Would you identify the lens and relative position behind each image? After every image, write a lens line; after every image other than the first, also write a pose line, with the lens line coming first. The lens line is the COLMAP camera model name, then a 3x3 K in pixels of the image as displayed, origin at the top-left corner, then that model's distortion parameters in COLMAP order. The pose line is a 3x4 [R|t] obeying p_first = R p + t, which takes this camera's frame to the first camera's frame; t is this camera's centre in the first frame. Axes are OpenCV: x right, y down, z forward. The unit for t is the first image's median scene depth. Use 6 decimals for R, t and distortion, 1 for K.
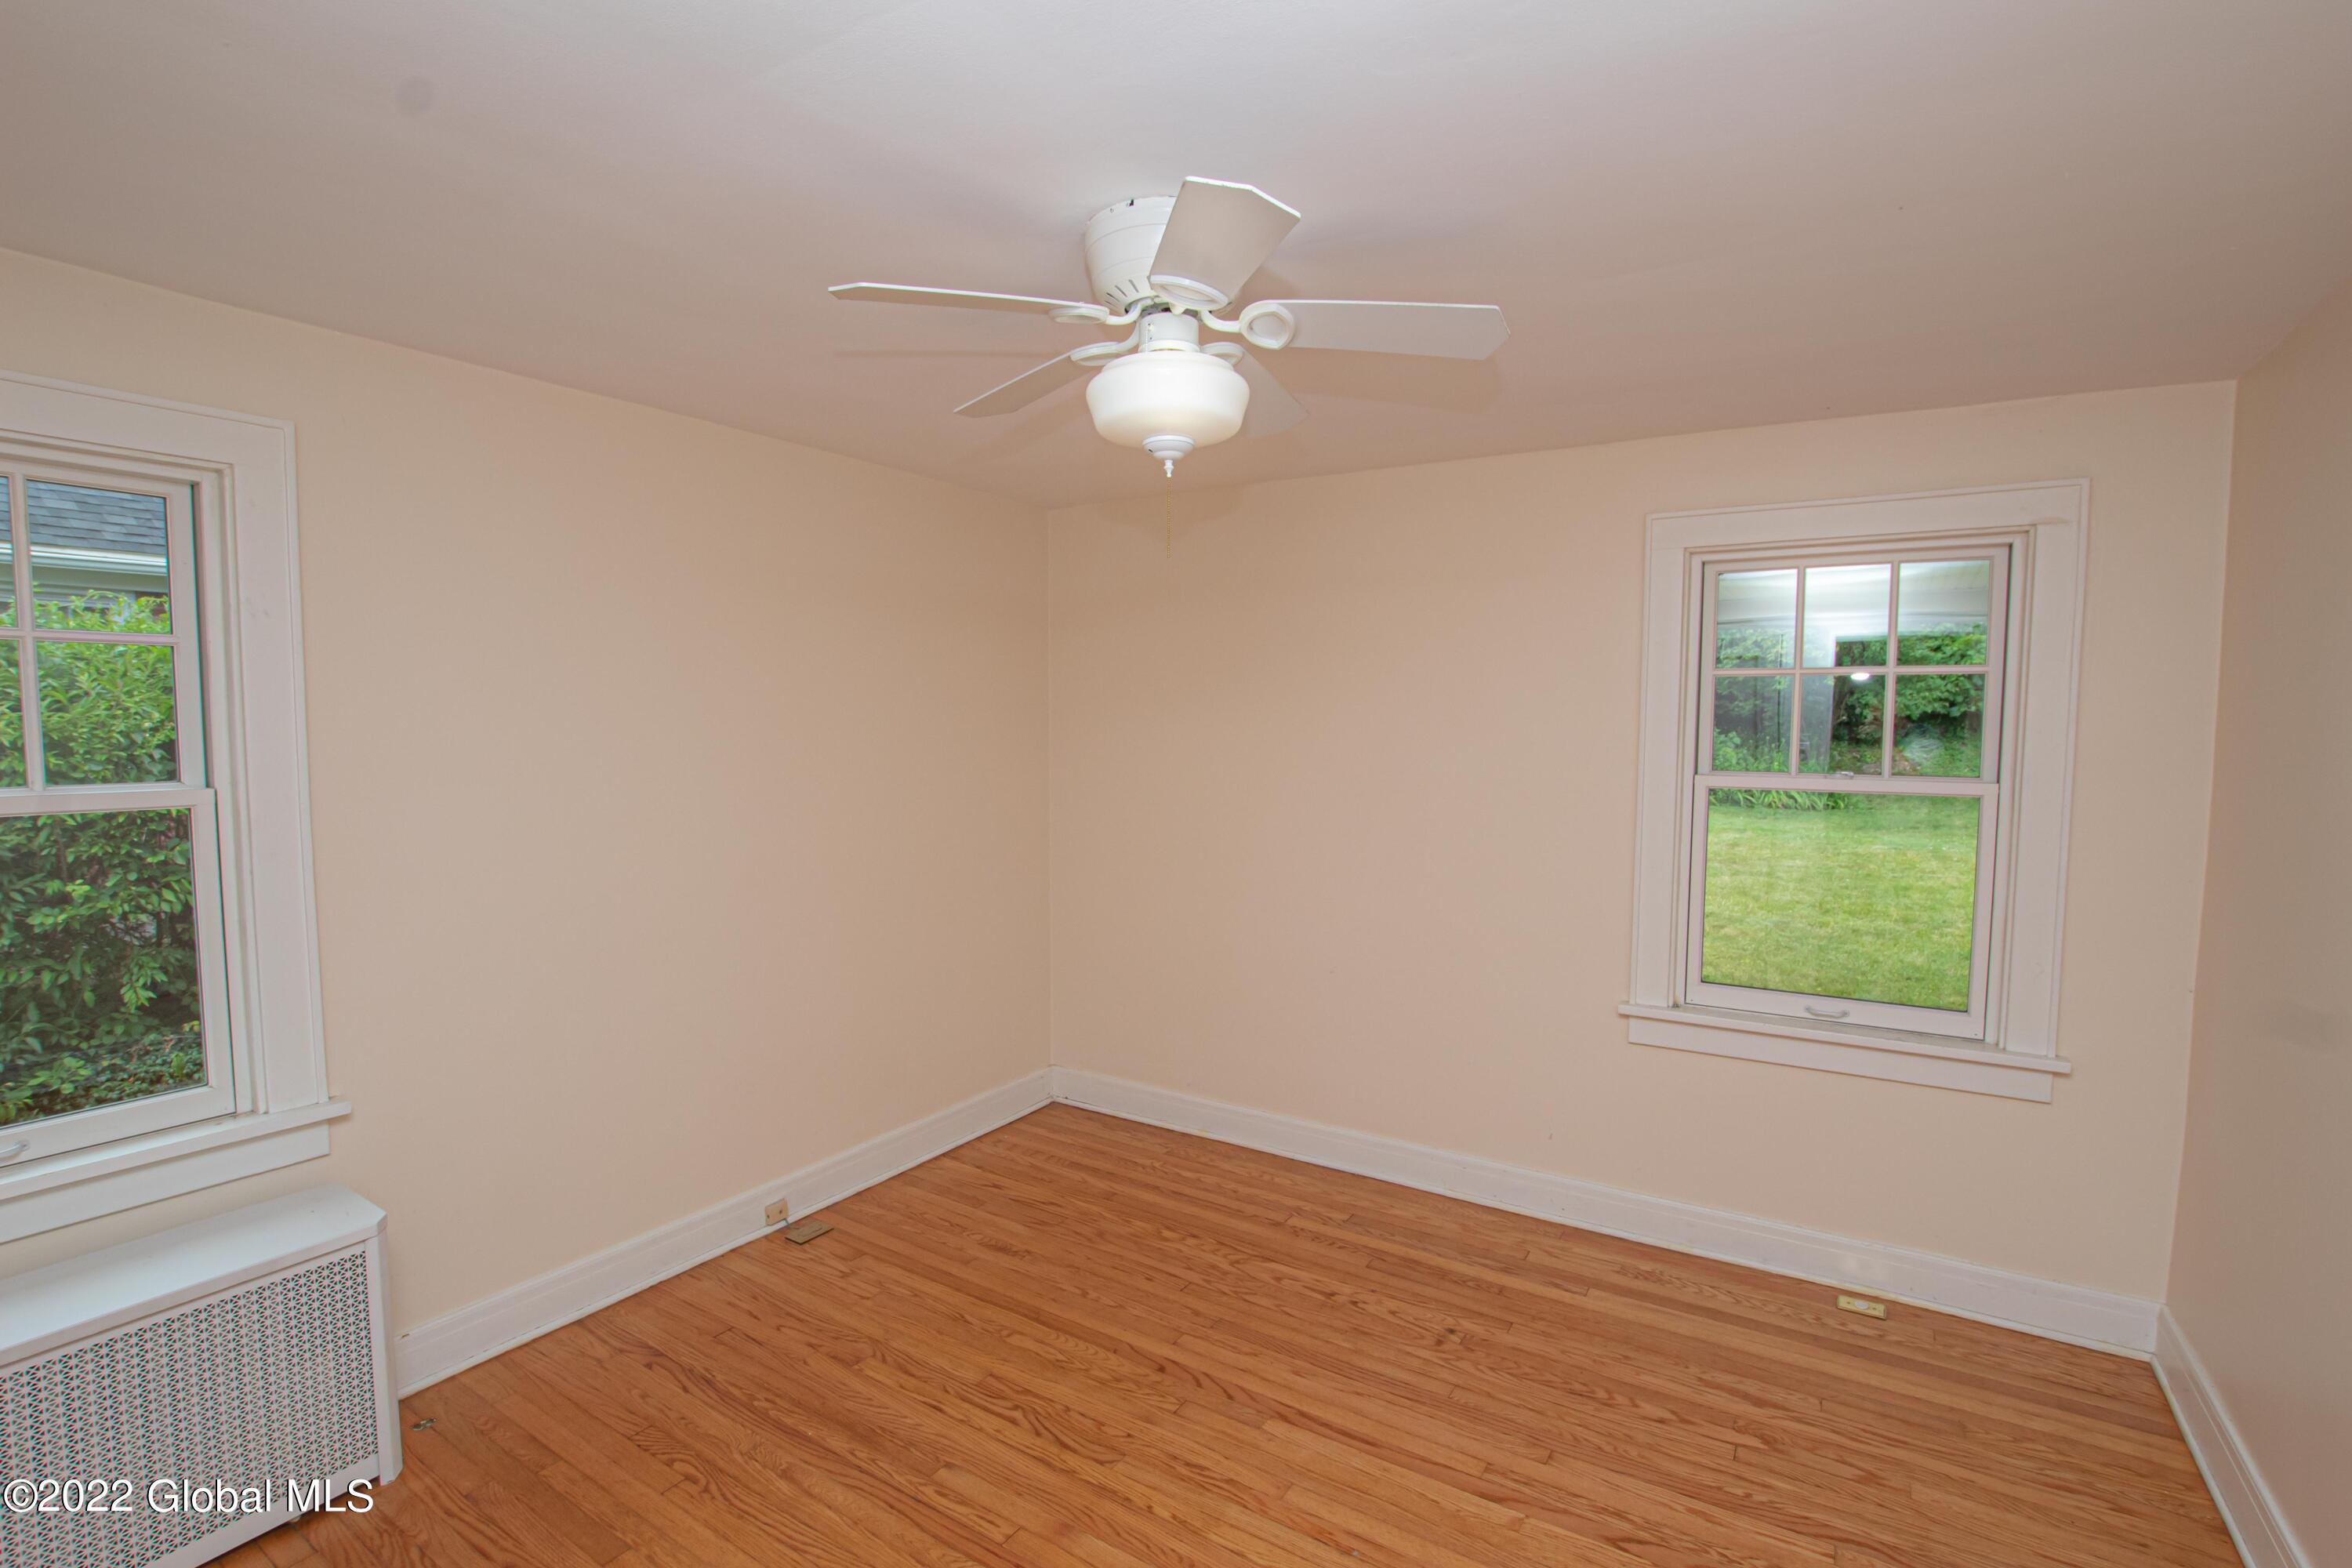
lens RADIAL K [[1087.9, 0, 1174.1], [0, 1087.9, 795.8], [0, 0, 1]] dist [-0.034733, 0.005701]
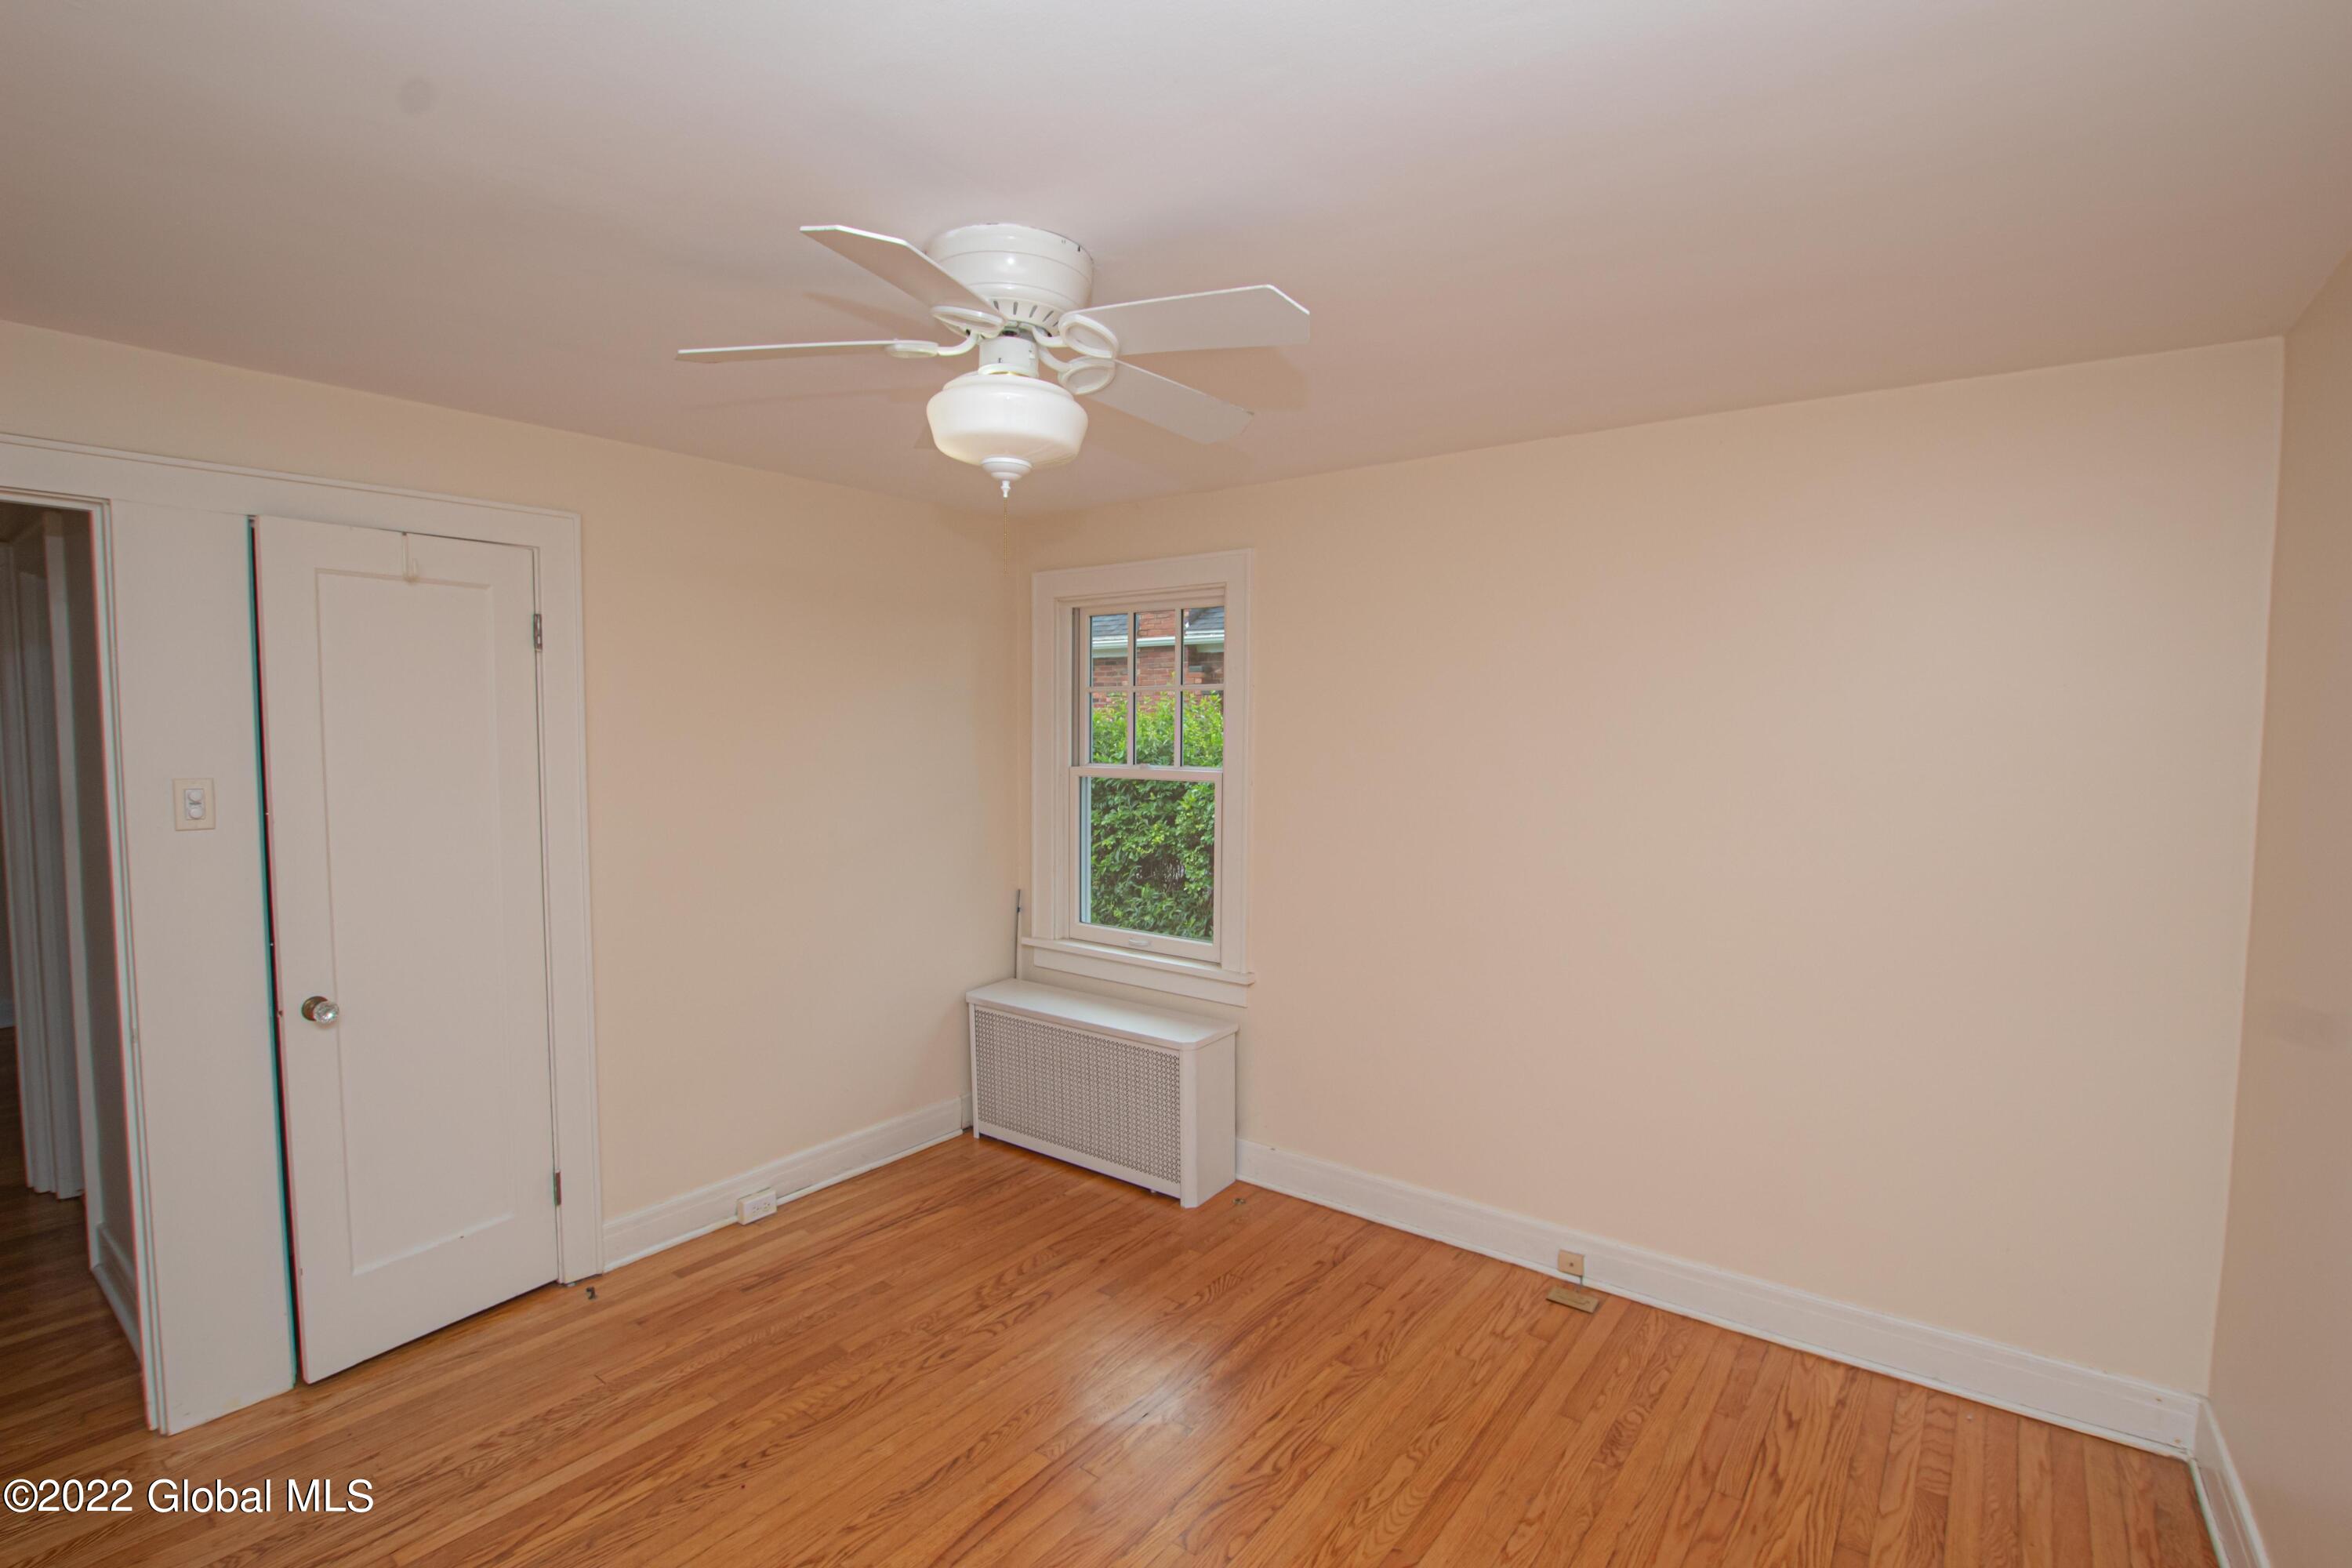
lens RADIAL K [[1087.9, 0, 1174.1], [0, 1087.9, 795.8], [0, 0, 1]] dist [-0.034733, 0.005701]
pose [[-0.093908, 0.053811, -0.994126, 0.660244], [-0.071960, 0.995560, 0.060686, -0.056062], [0.992977, 0.077236, -0.089619, 0.827176]]
